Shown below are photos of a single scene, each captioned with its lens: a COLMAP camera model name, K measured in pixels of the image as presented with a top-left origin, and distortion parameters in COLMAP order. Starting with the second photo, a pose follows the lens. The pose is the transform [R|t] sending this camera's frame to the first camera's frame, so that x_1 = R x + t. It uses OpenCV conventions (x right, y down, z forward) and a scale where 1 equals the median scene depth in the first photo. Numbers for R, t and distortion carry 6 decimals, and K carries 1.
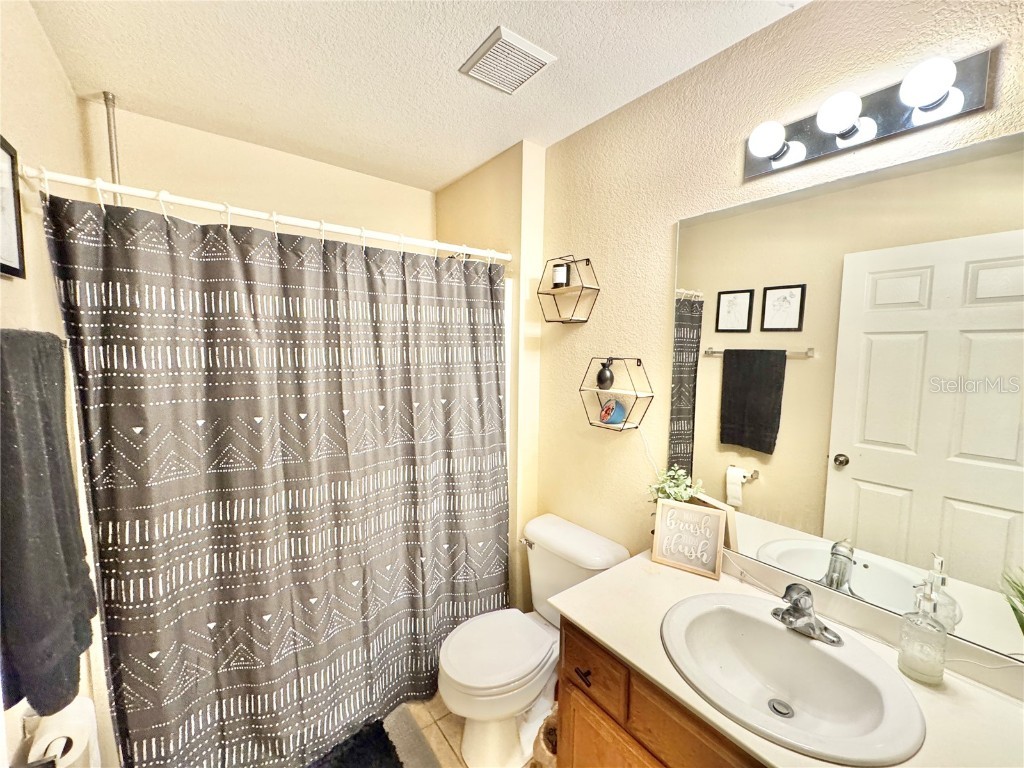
lens RADIAL K [[410.9, 0, 517.5], [0, 410.9, 388.2], [0, 0, 1]] dist [0.004386, -0.000010]
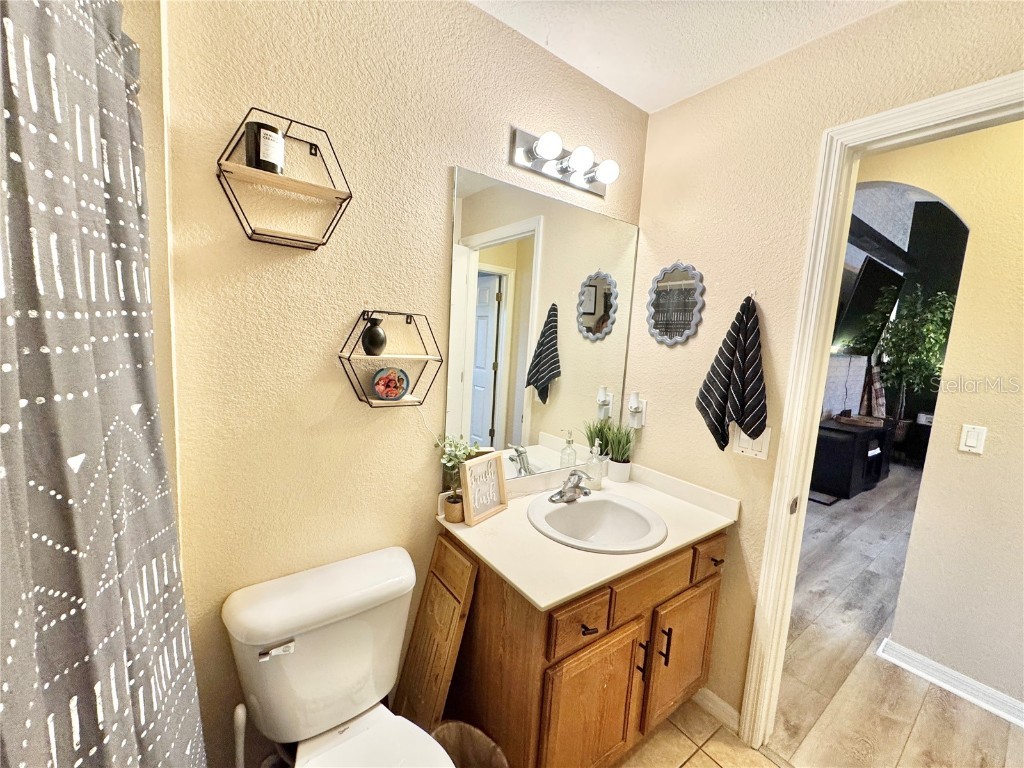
lens RADIAL K [[410.9, 0, 513.9], [0, 410.9, 384.1], [0, 0, 1]] dist [0.004386, -0.000010]
pose [[0.024669, -0.136227, 0.990370, -0.501525], [0.026367, 0.990416, 0.135577, -0.038390], [-0.999348, 0.022769, 0.028025, 0.735218]]
